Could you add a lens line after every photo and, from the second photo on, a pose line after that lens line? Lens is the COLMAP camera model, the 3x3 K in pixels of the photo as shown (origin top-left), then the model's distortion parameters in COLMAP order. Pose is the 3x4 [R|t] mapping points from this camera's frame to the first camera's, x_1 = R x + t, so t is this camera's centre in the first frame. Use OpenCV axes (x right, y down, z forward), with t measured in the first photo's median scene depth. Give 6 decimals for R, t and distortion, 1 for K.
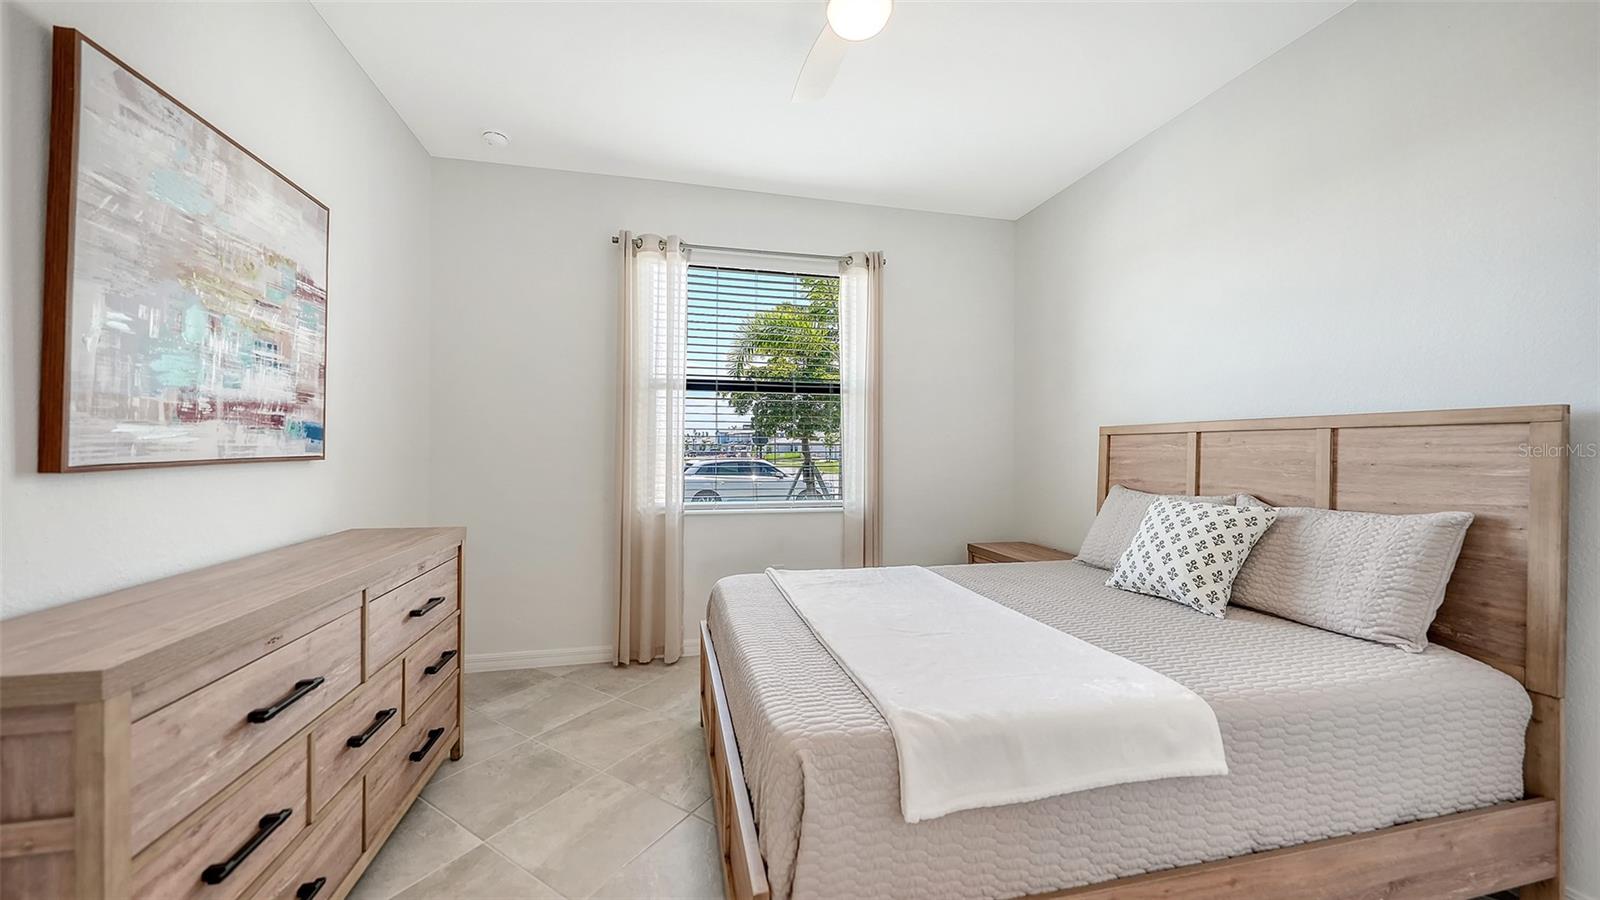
lens RADIAL K [[550.9, 0, 800.0], [0, 550.9, 450.0], [0, 0, 1]] dist [-0.002295, -0.000158]
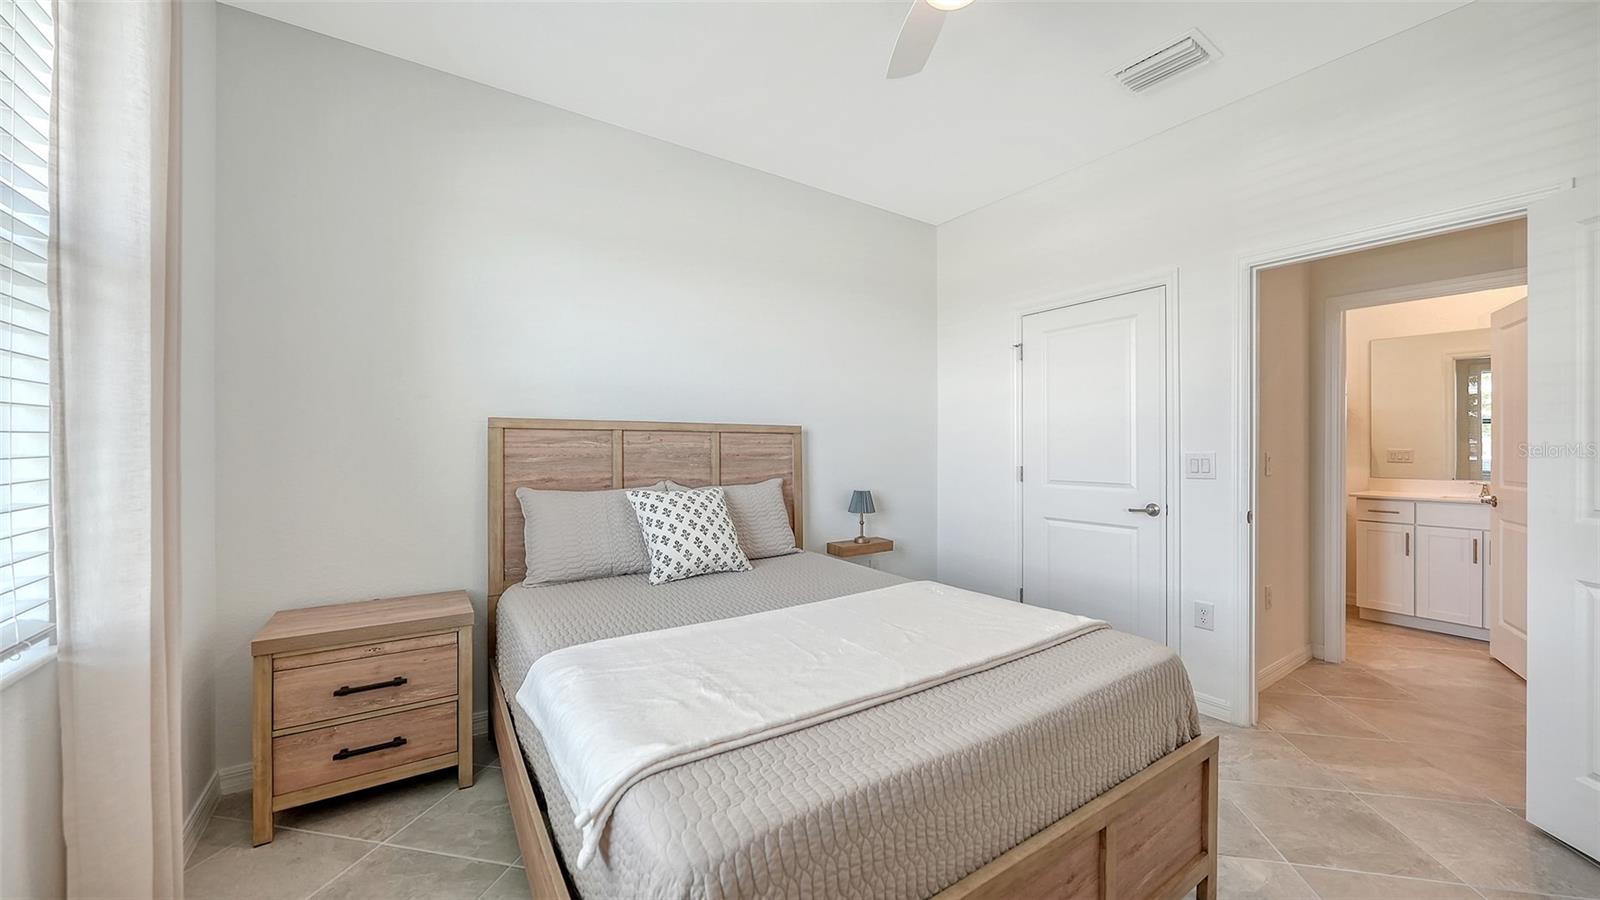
lens RADIAL K [[575.8, 0, 800.0], [0, 575.8, 450.0], [0, 0, 1]] dist [0.001061, 0.000029]
pose [[-0.332882, -0.012566, 0.942885, -0.552276], [-0.003670, 0.999921, 0.012031, -0.009165], [-0.942961, 0.000545, -0.332902, 1.213471]]
